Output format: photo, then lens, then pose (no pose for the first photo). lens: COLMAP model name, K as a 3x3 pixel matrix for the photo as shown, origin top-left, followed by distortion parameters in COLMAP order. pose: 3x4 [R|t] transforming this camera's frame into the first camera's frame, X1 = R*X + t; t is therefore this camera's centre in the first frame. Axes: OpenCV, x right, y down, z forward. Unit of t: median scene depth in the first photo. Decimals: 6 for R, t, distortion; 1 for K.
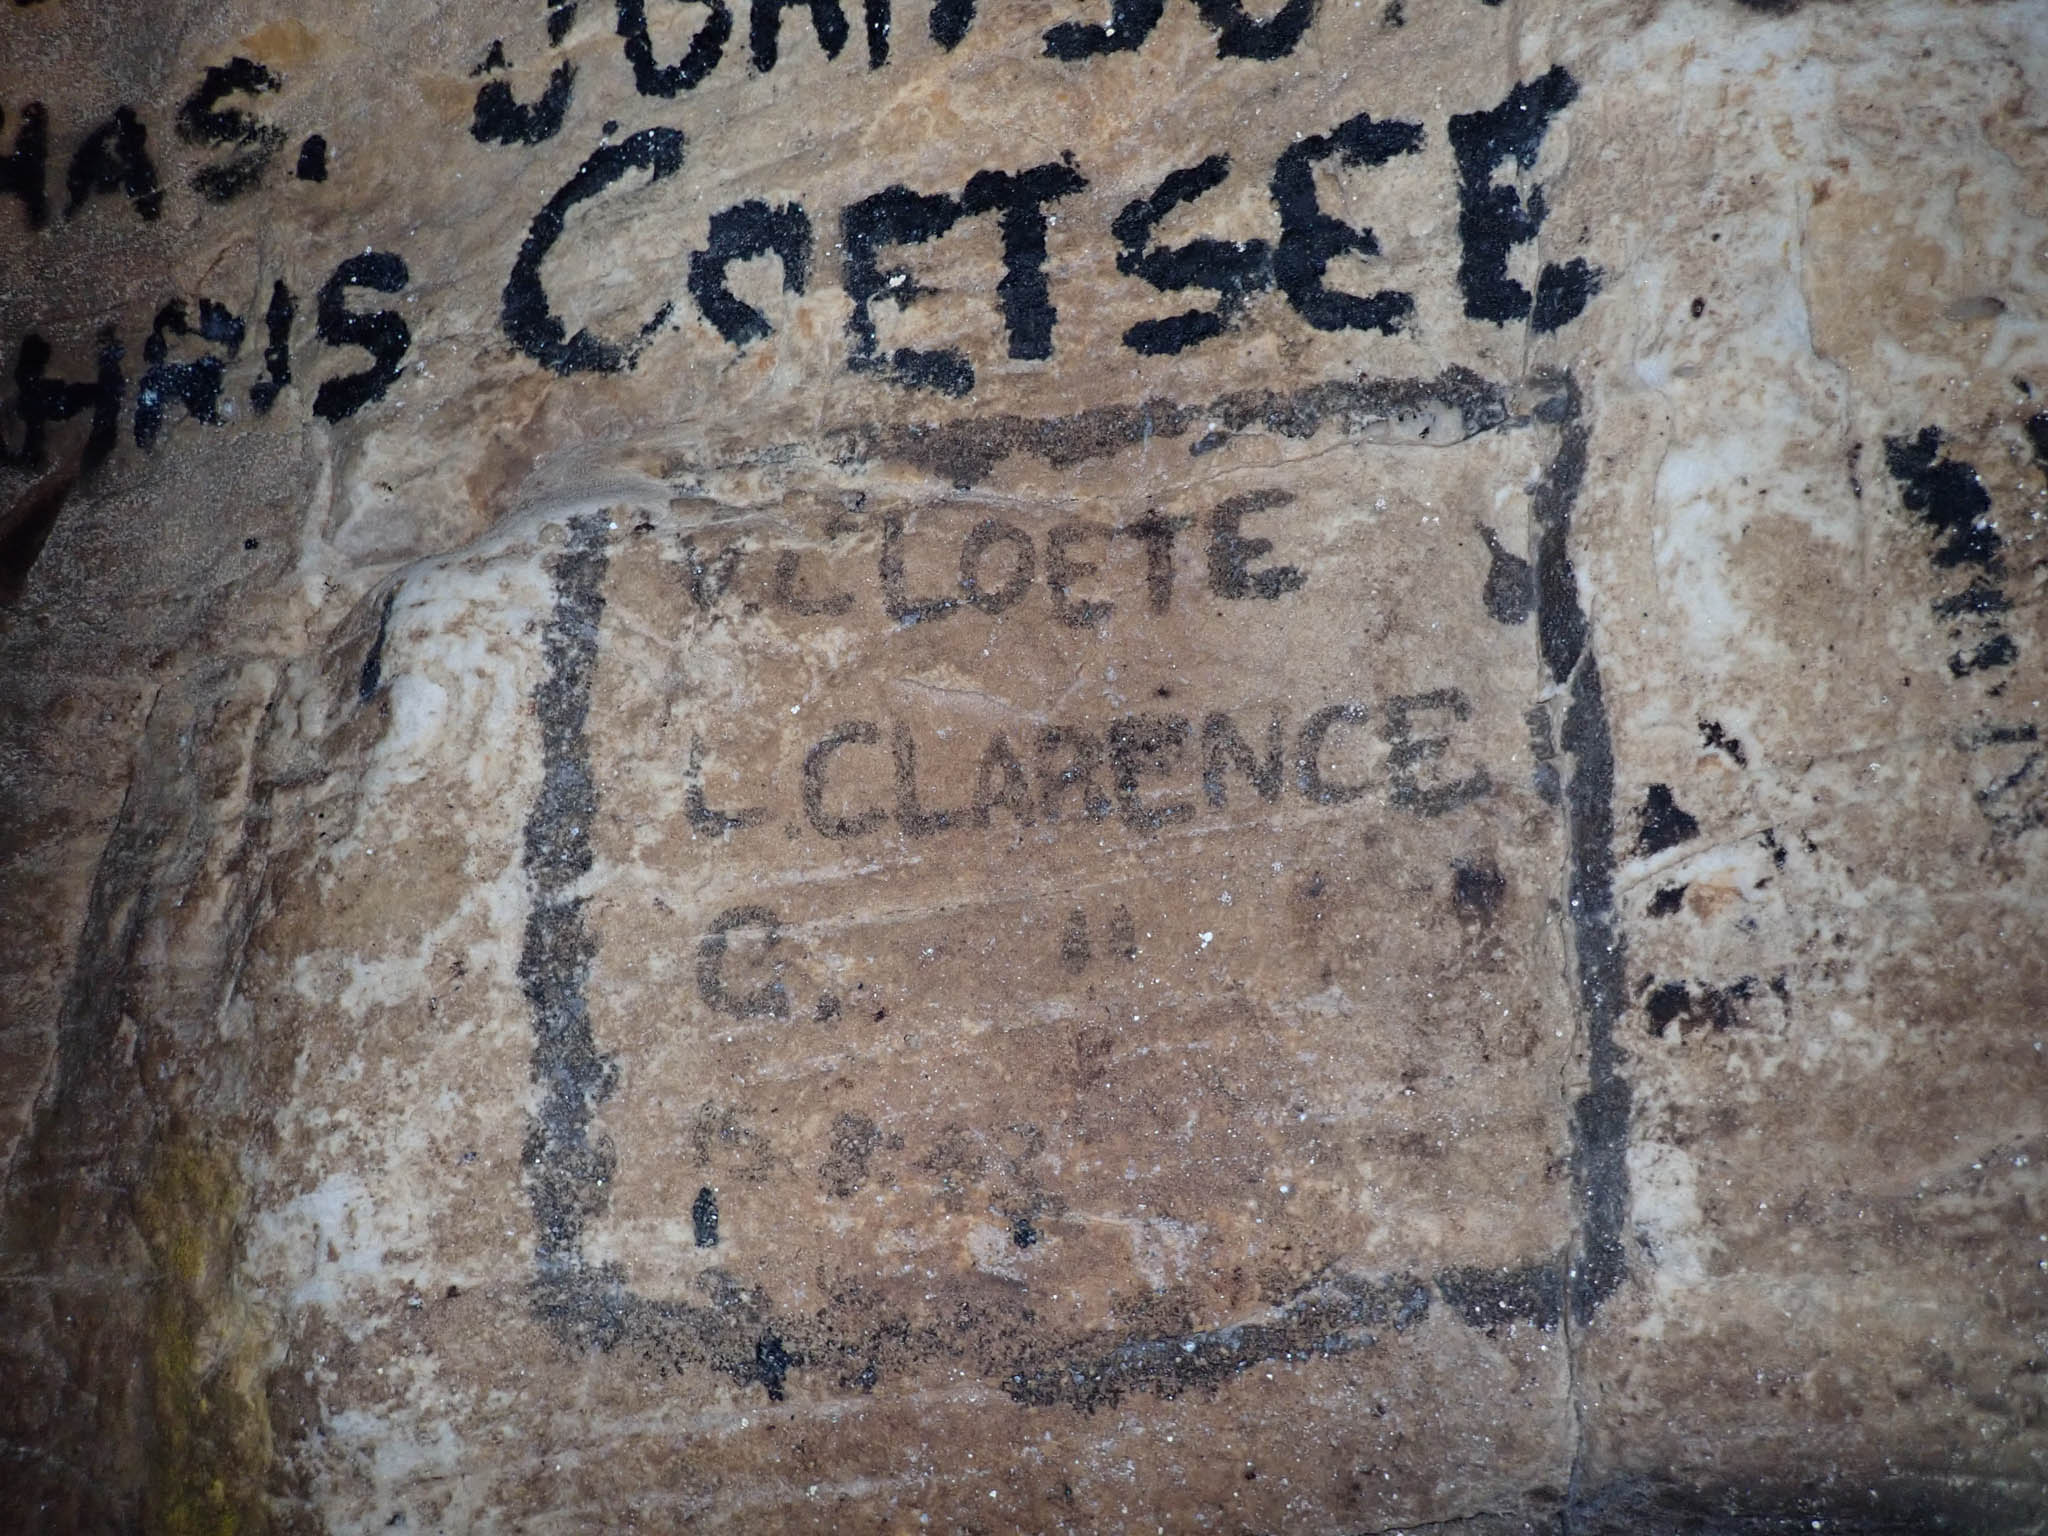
lens RADIAL K [[1511.7, 0, 1024.0], [0, 1511.7, 768.0], [0, 0, 1]] dist [0.002558, -0.002392]
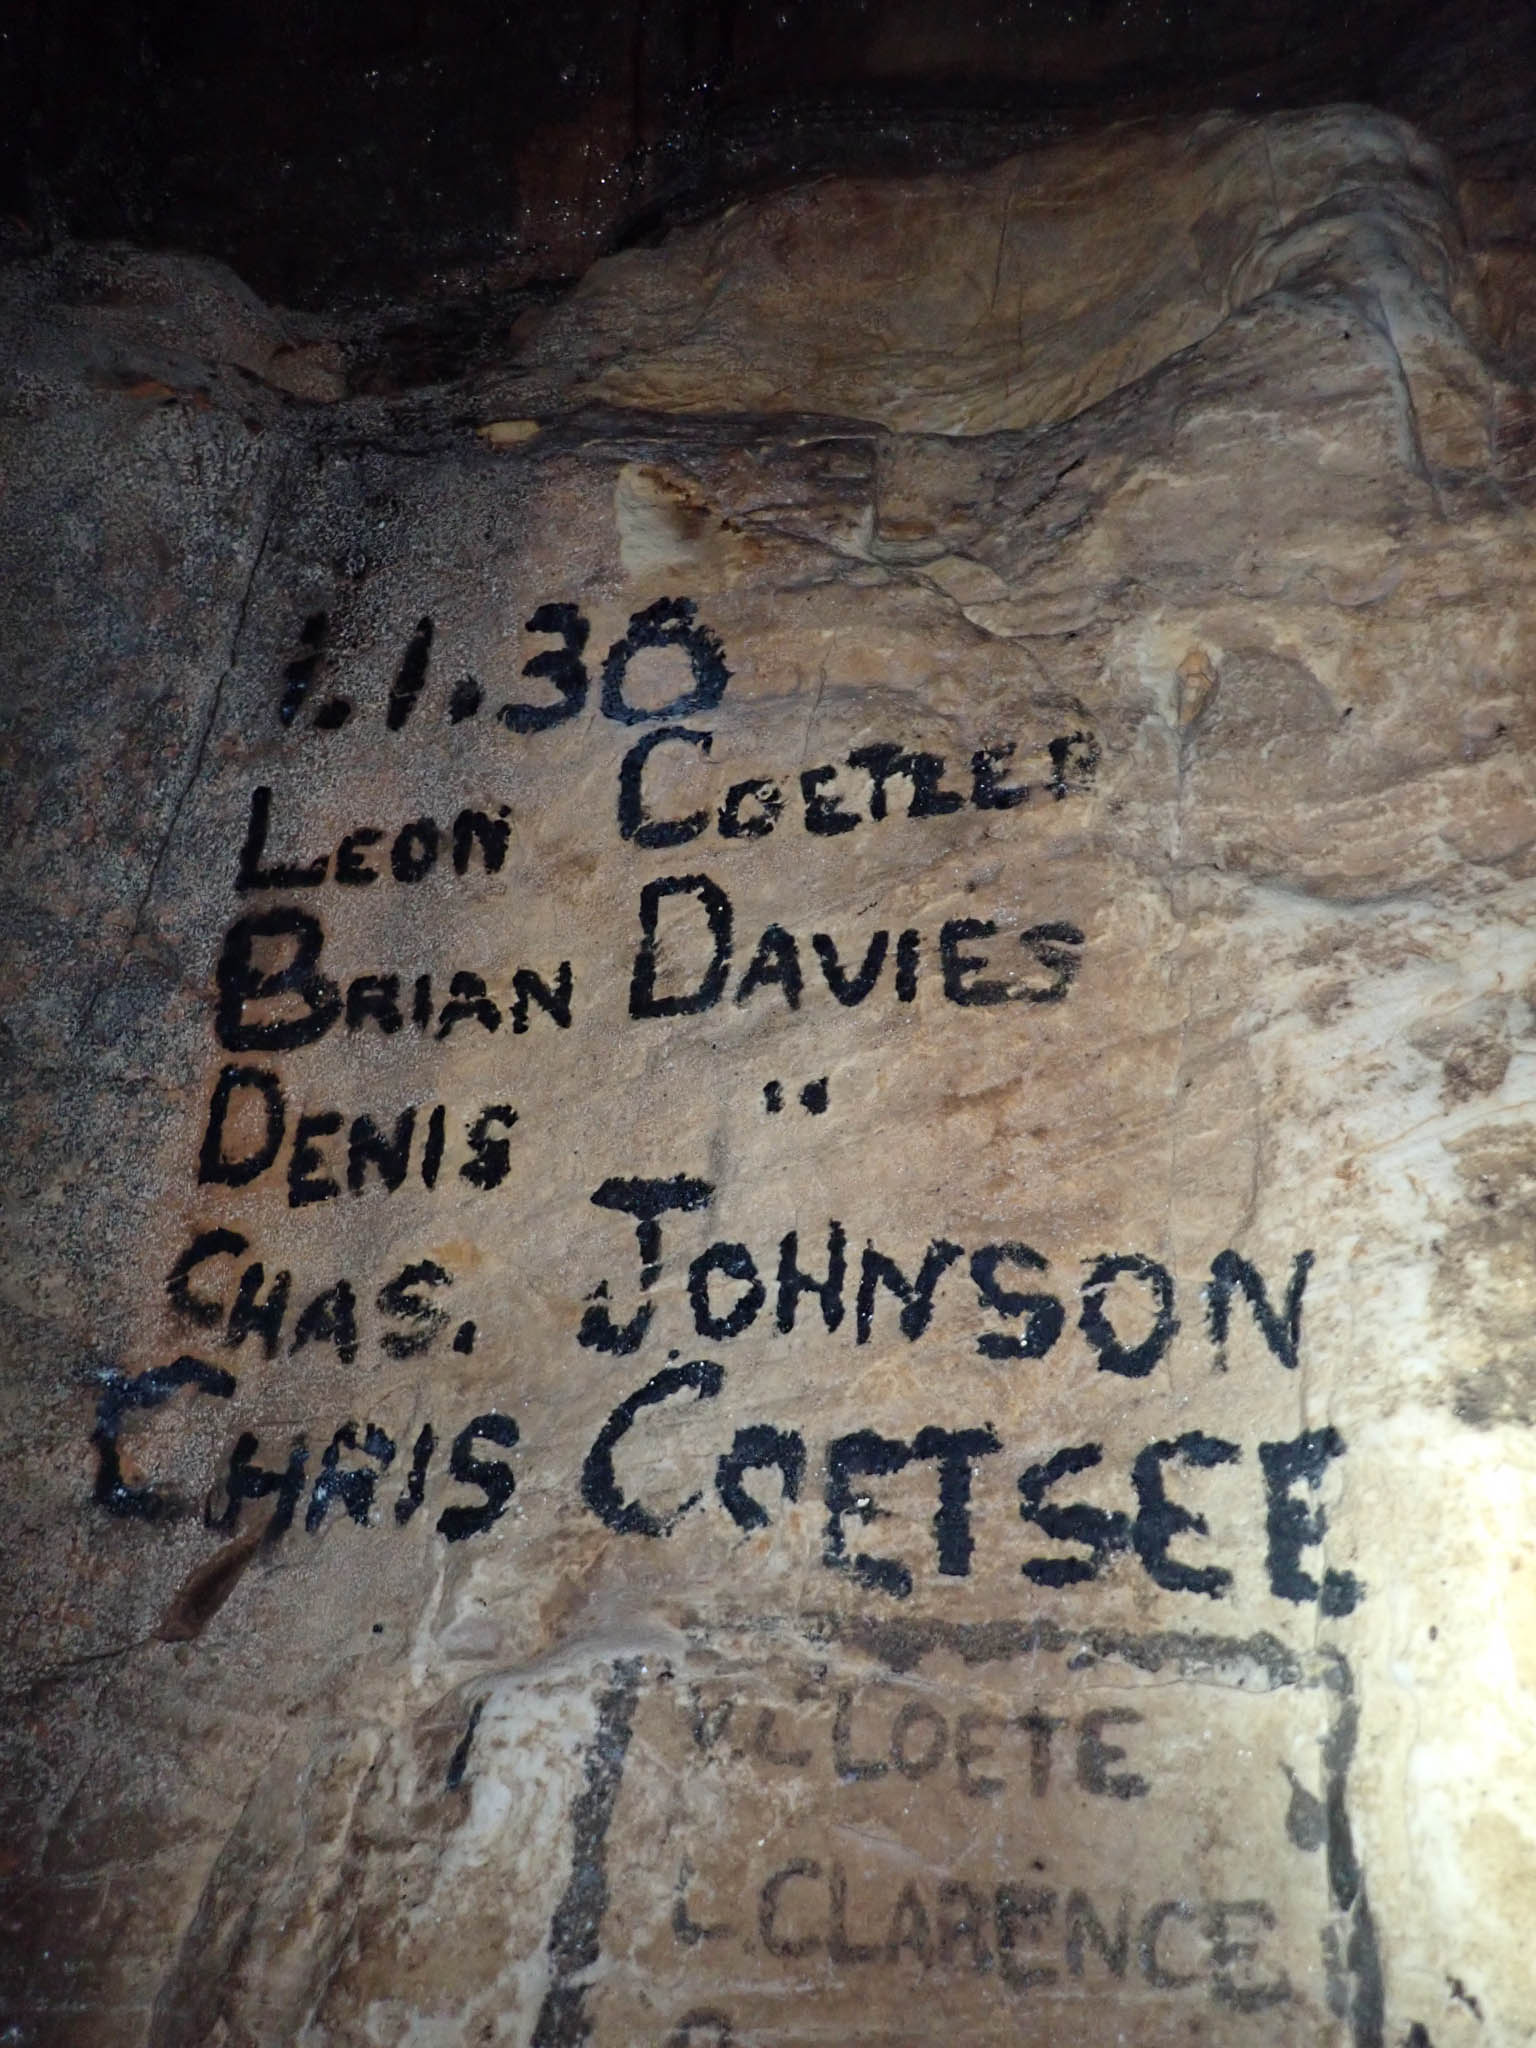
lens RADIAL K [[1511.7, 0, 770.4], [0, 1511.7, 1034.1], [0, 0, 1]] dist [0.002558, -0.002392]
pose [[0.989902, 0.069079, -0.123786, -0.025614], [-0.108848, 0.929816, -0.351559, -0.231717], [0.090813, 0.361483, 0.927946, -0.499488]]
